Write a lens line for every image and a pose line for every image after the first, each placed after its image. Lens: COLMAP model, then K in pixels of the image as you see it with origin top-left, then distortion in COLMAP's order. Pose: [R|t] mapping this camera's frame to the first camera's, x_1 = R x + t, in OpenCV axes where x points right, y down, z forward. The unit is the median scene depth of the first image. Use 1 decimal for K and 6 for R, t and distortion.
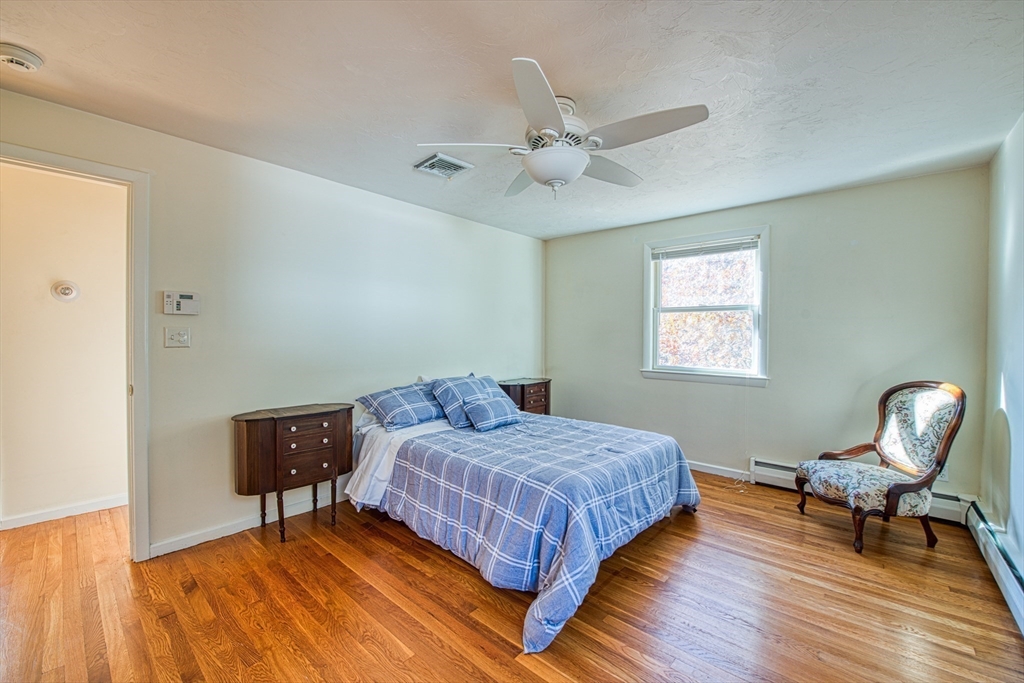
lens RADIAL K [[406.3, 0, 512.8], [0, 406.3, 340.5], [0, 0, 1]] dist [-0.021756, -0.000434]
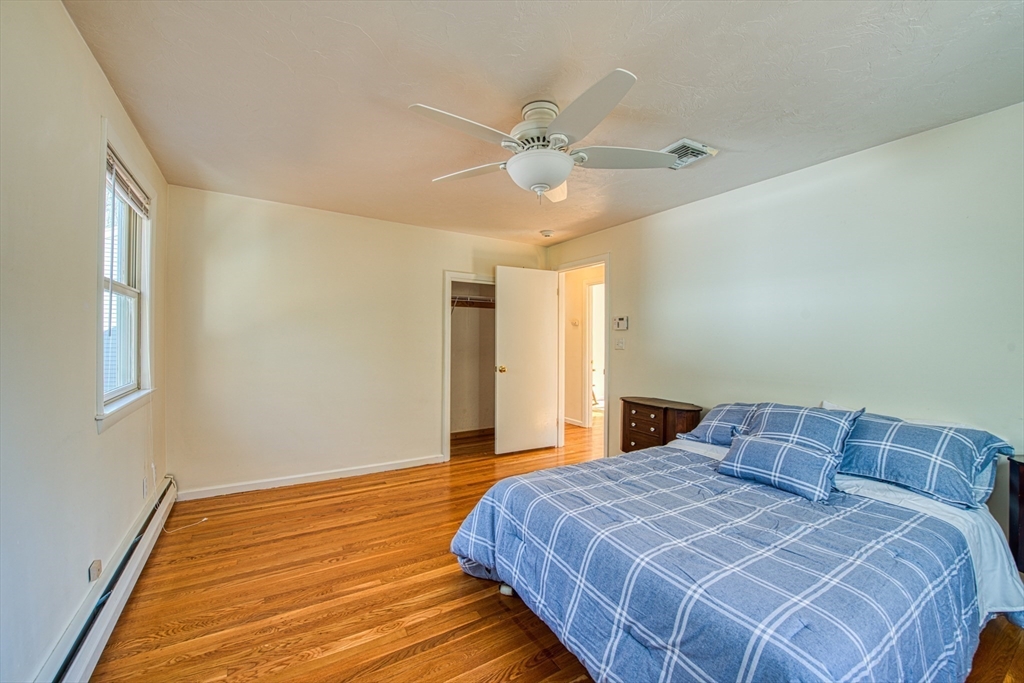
lens RADIAL K [[406.3, 0, 510.9], [0, 406.3, 339.6], [0, 0, 1]] dist [-0.021756, -0.000434]
pose [[-0.282086, -0.006578, -0.959366, 0.929209], [-0.018415, 0.999829, -0.001441, -0.013761], [0.959212, 0.017261, -0.282159, 1.047238]]
